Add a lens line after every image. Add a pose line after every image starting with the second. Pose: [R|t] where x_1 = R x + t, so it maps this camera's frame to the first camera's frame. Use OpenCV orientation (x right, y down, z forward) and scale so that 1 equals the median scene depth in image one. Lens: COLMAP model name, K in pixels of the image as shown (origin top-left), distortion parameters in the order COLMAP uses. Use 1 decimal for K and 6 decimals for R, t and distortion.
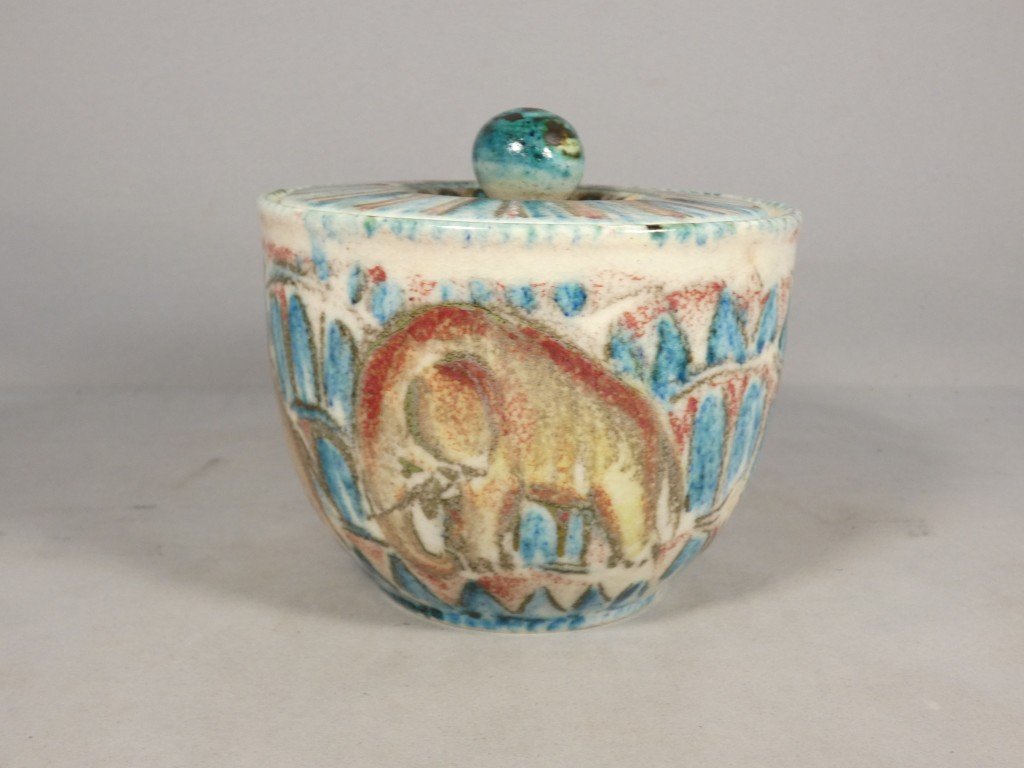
lens RADIAL K [[1139.6, 0, 512.0], [0, 1139.6, 384.0], [0, 0, 1]] dist [0.013605, 0.000884]
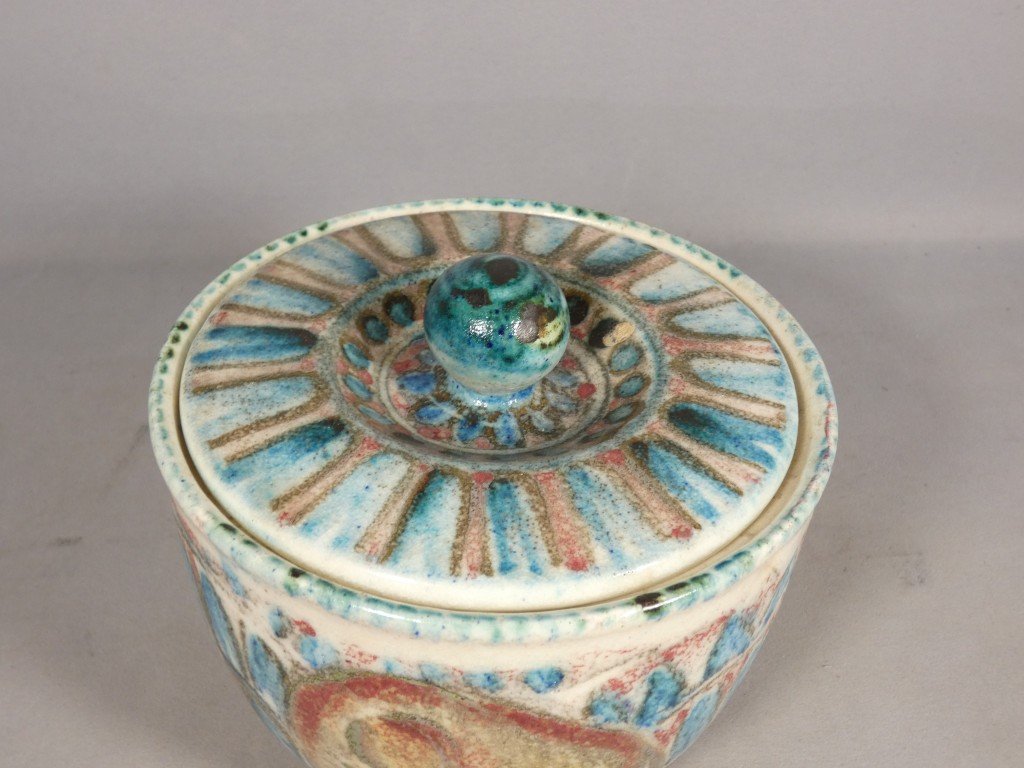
lens RADIAL K [[1139.6, 0, 512.0], [0, 1139.6, 384.0], [0, 0, 1]] dist [0.013605, 0.000884]
pose [[0.999615, 0.006383, 0.027002, 0.005058], [-0.016931, 0.911313, 0.411365, -0.584631], [-0.021981, -0.411664, 0.911071, 0.335440]]
